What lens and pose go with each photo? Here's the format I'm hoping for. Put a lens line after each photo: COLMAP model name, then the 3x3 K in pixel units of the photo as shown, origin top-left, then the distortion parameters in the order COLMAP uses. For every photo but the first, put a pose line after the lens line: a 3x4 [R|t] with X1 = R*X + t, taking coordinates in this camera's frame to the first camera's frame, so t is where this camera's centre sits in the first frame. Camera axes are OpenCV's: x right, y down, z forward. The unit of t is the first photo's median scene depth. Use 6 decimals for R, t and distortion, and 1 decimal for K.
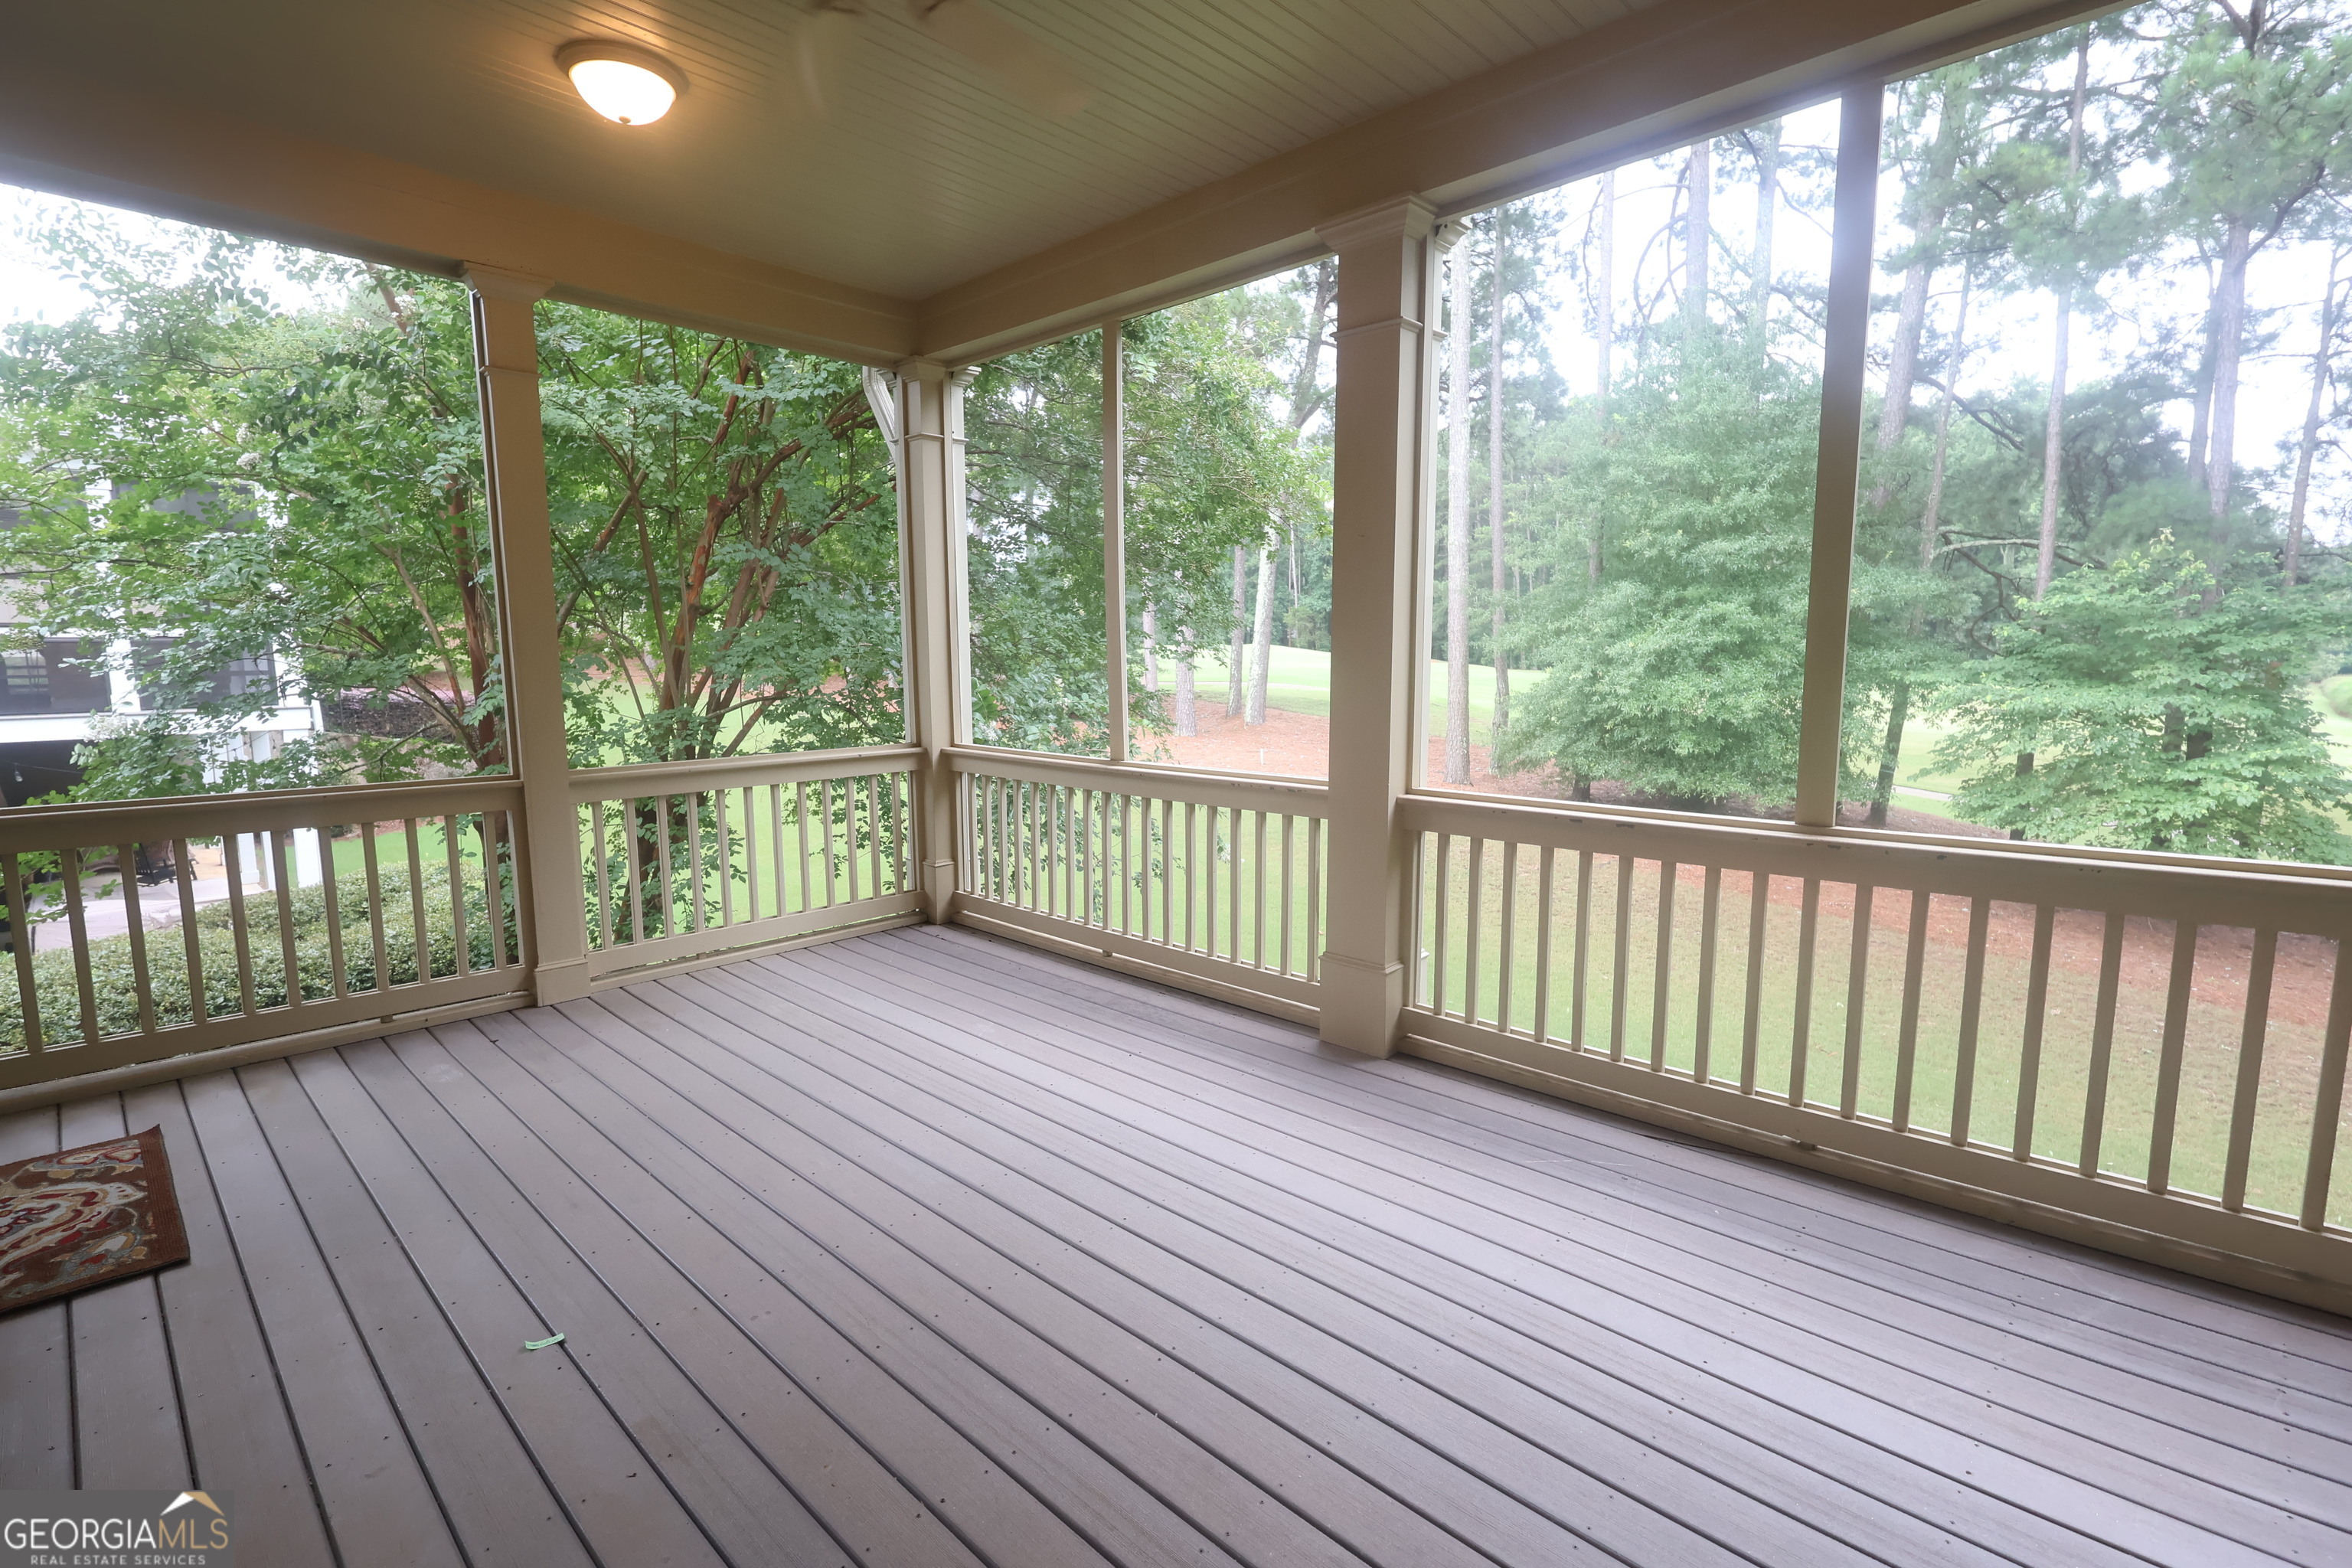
lens RADIAL K [[1086.9, 0, 1168.9], [0, 1086.9, 784.9], [0, 0, 1]] dist [-0.001829, 0.002489]
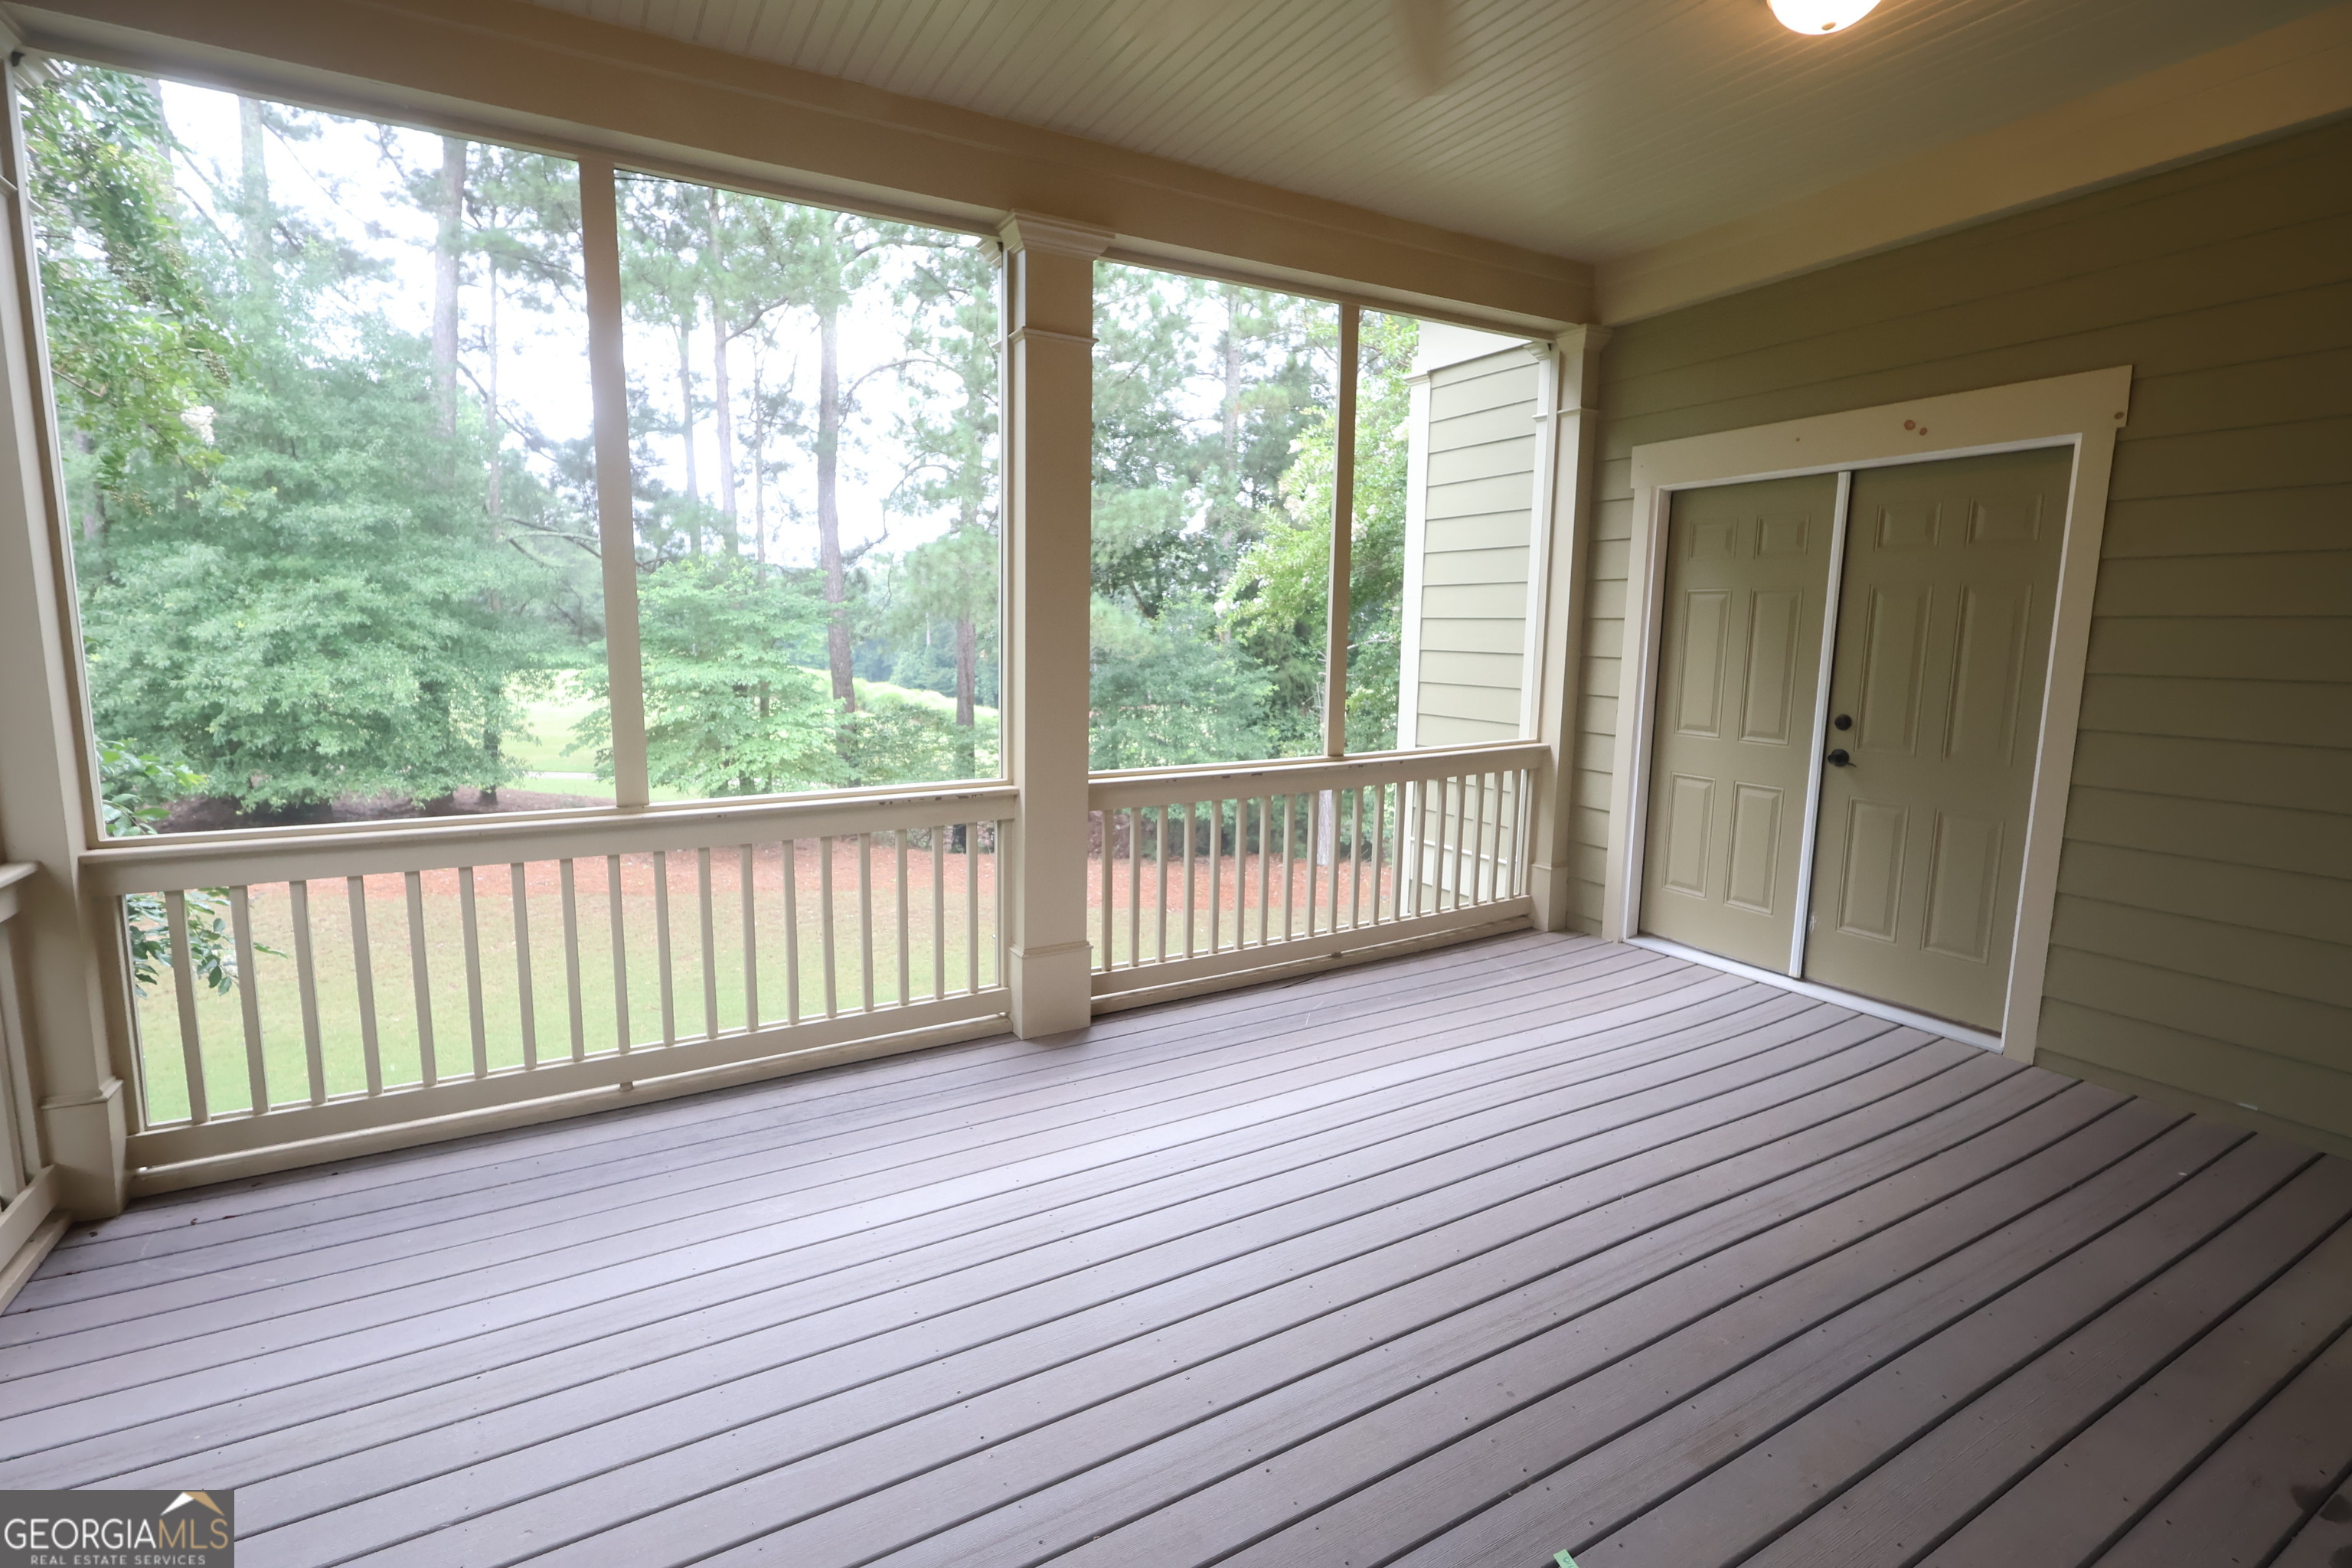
lens RADIAL K [[1086.9, 0, 1163.5], [0, 1086.9, 780.4], [0, 0, 1]] dist [-0.001829, 0.002489]
pose [[0.276928, -0.126847, 0.952481, -0.169313], [0.112038, 0.988750, 0.099103, -0.019191], [-0.954337, 0.079270, 0.288024, 0.130489]]
